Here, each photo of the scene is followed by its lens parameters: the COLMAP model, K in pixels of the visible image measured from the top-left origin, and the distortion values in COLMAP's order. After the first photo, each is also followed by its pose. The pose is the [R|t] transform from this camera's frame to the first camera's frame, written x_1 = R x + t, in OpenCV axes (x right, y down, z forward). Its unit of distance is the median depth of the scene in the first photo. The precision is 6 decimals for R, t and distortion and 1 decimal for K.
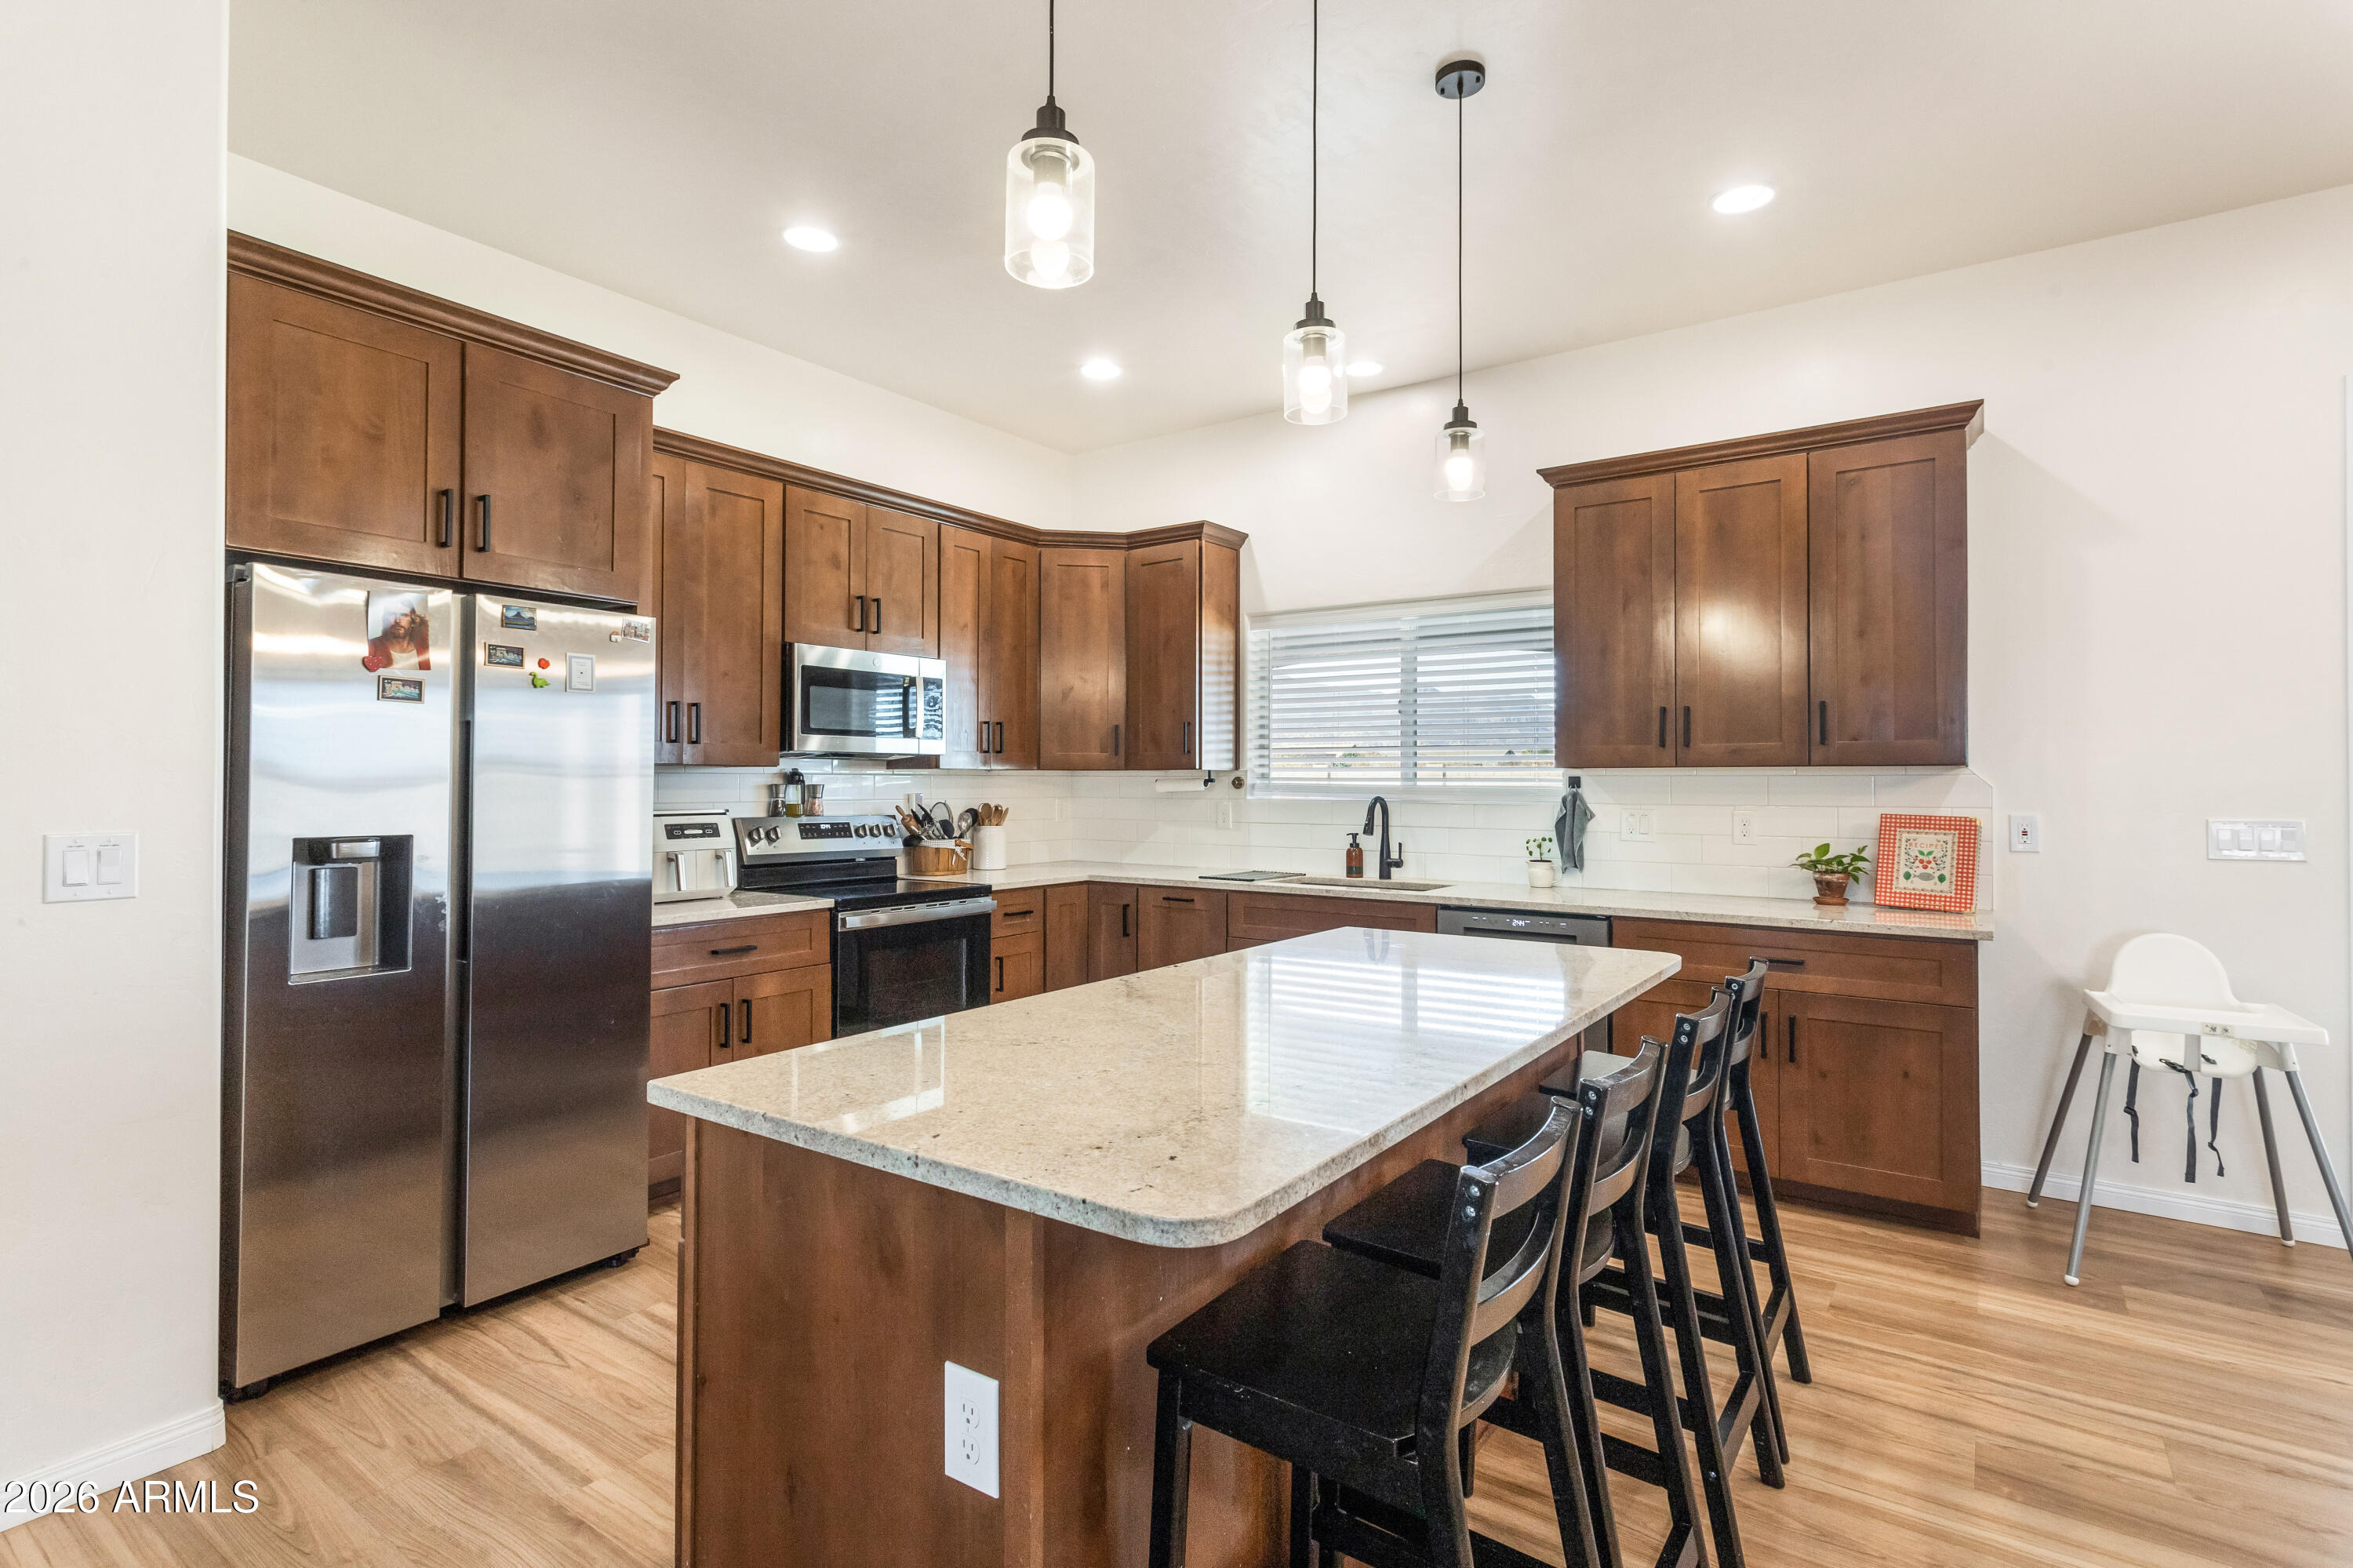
lens RADIAL K [[1137.7, 0, 1175.7], [0, 1137.7, 768.4], [0, 0, 1]] dist [-0.006849, 0.003588]
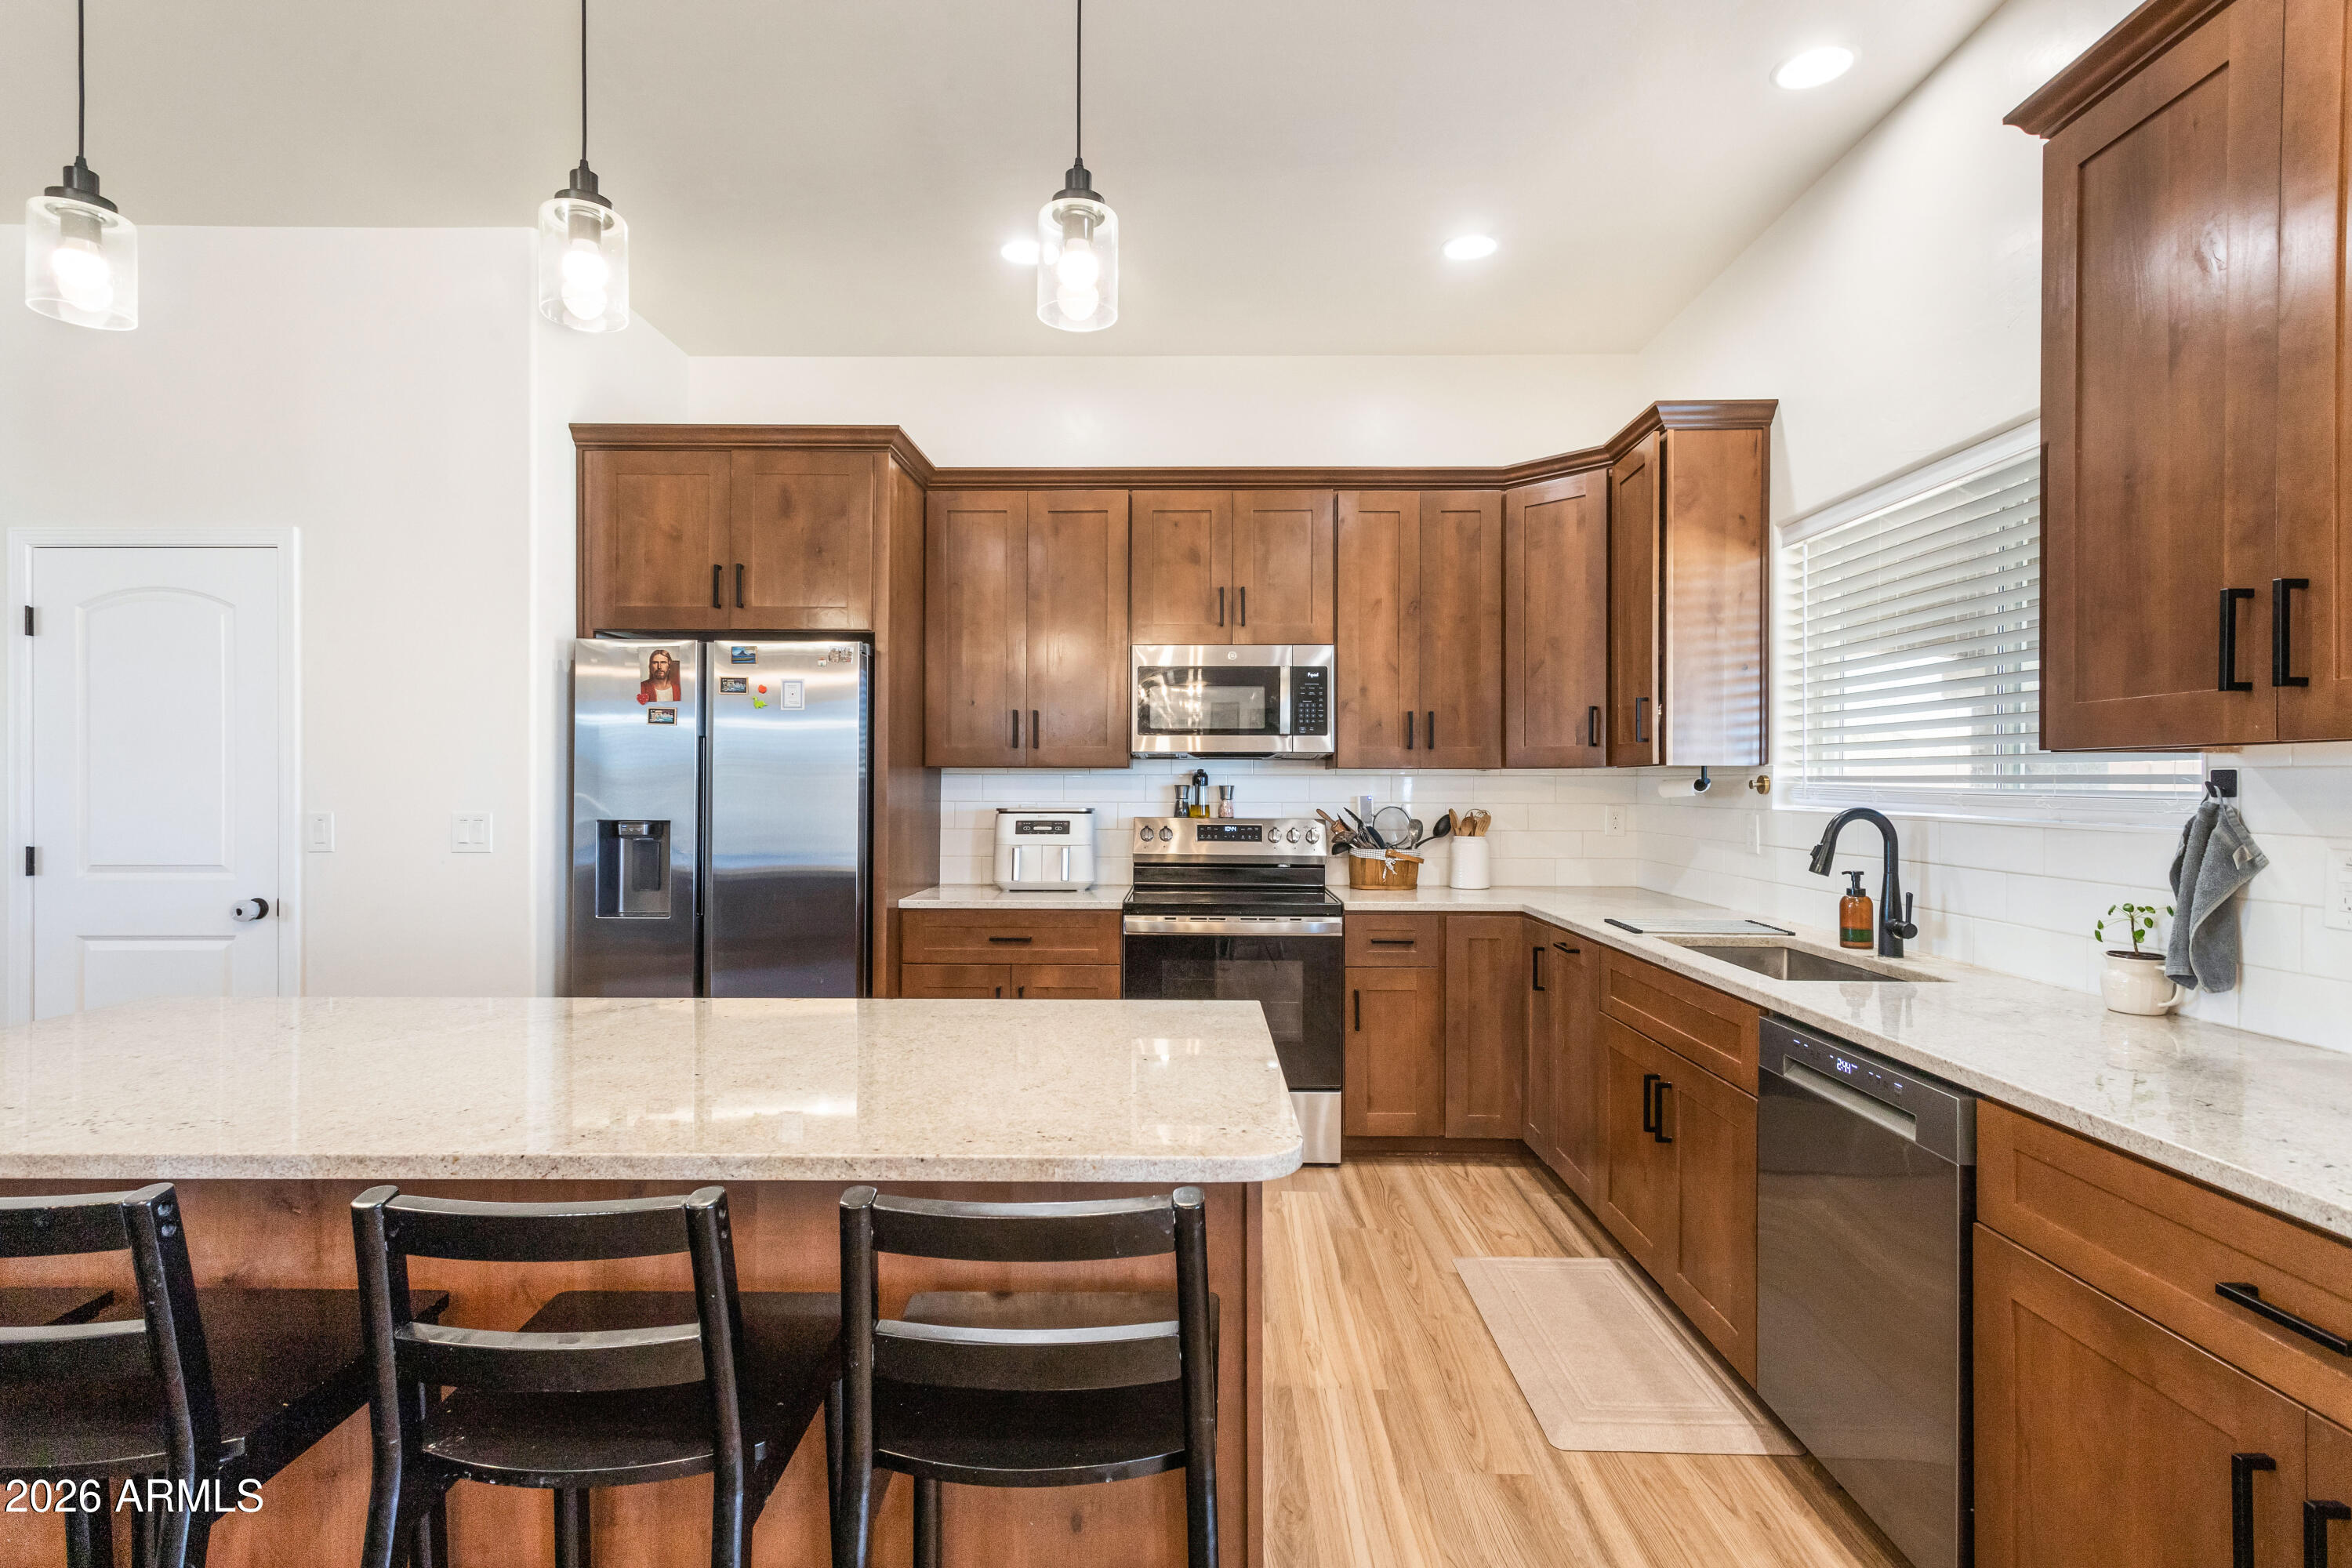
lens RADIAL K [[1137.2, 0, 1181.0], [0, 1137.2, 784.9], [0, 0, 1]] dist [-0.006849, 0.003588]
pose [[0.567603, 0.000862, -0.823302, 0.495999], [0.008425, 0.999941, 0.006855, 0.006681], [0.823259, -0.010828, 0.567562, 0.437853]]
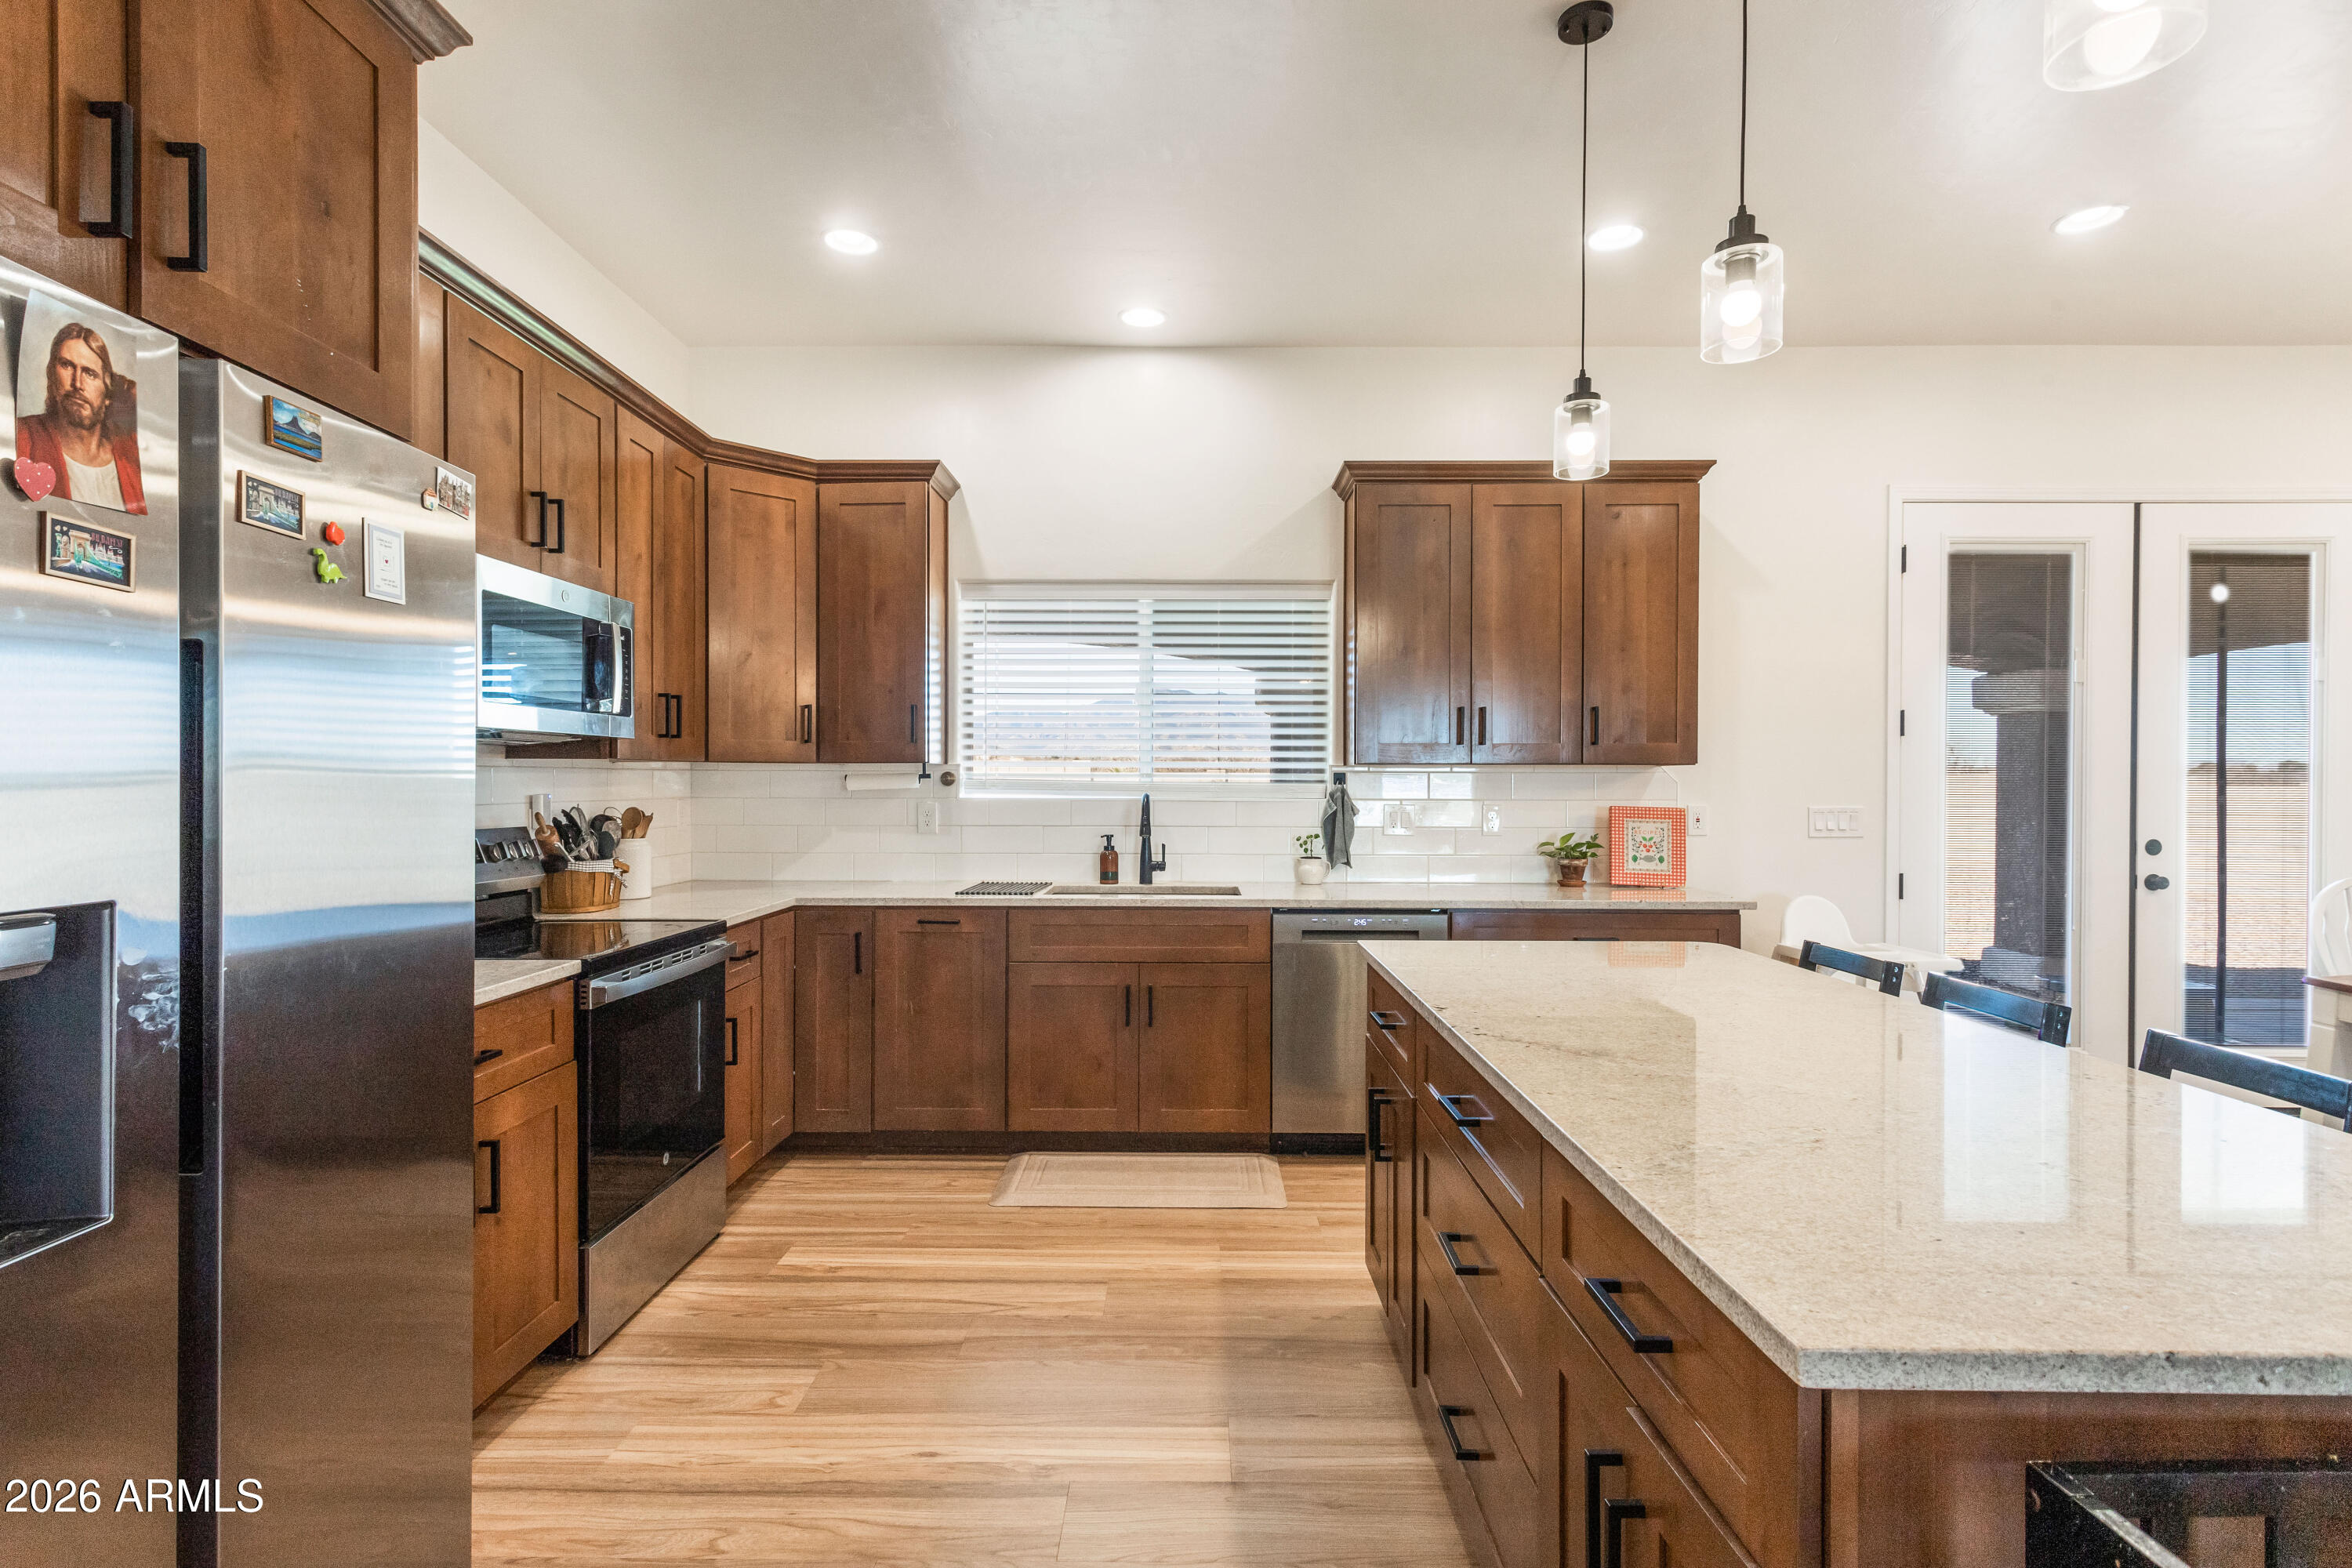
lens RADIAL K [[1137.2, 0, 1170.8], [0, 1137.2, 790.0], [0, 0, 1]] dist [-0.006849, 0.003588]
pose [[0.824010, -0.004961, 0.566553, -0.353859], [-0.007798, 0.999768, 0.020097, 0.003338], [-0.566521, -0.020978, 0.823780, 0.260195]]
